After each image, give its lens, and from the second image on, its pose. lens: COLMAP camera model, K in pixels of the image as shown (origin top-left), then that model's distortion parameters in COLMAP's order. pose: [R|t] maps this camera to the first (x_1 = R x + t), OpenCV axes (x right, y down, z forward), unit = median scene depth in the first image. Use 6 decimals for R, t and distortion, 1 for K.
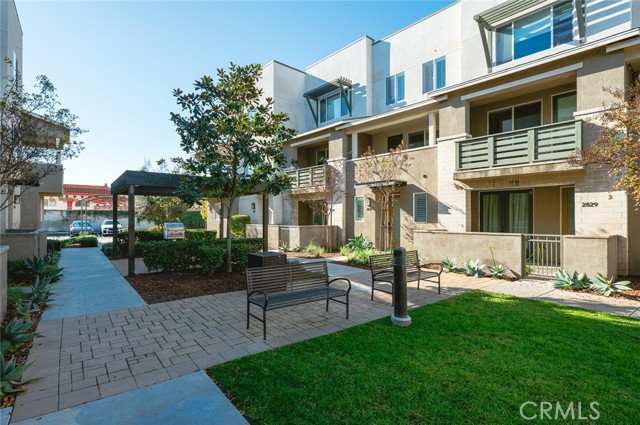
lens RADIAL K [[320.5, 0, 319.8], [0, 320.5, 202.0], [0, 0, 1]] dist [0.000015, -0.000207]
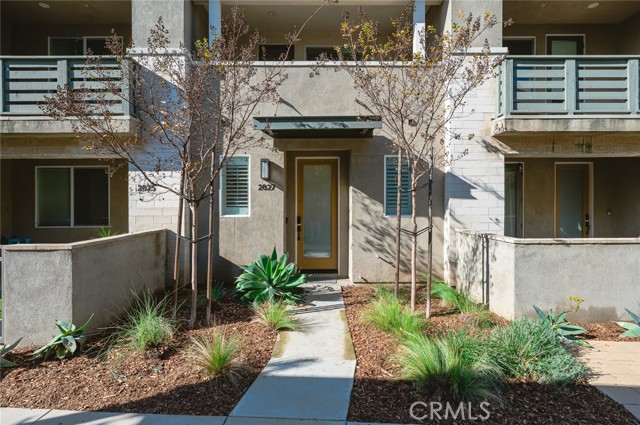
lens RADIAL K [[320.5, 0, 319.8], [0, 320.5, 202.0], [0, 0, 1]] dist [0.000015, -0.000207]
pose [[0.660525, -0.008332, 0.750758, -0.147826], [-0.028529, 0.998938, 0.036186, 0.030614], [-0.750262, -0.045320, 0.659586, 0.830130]]
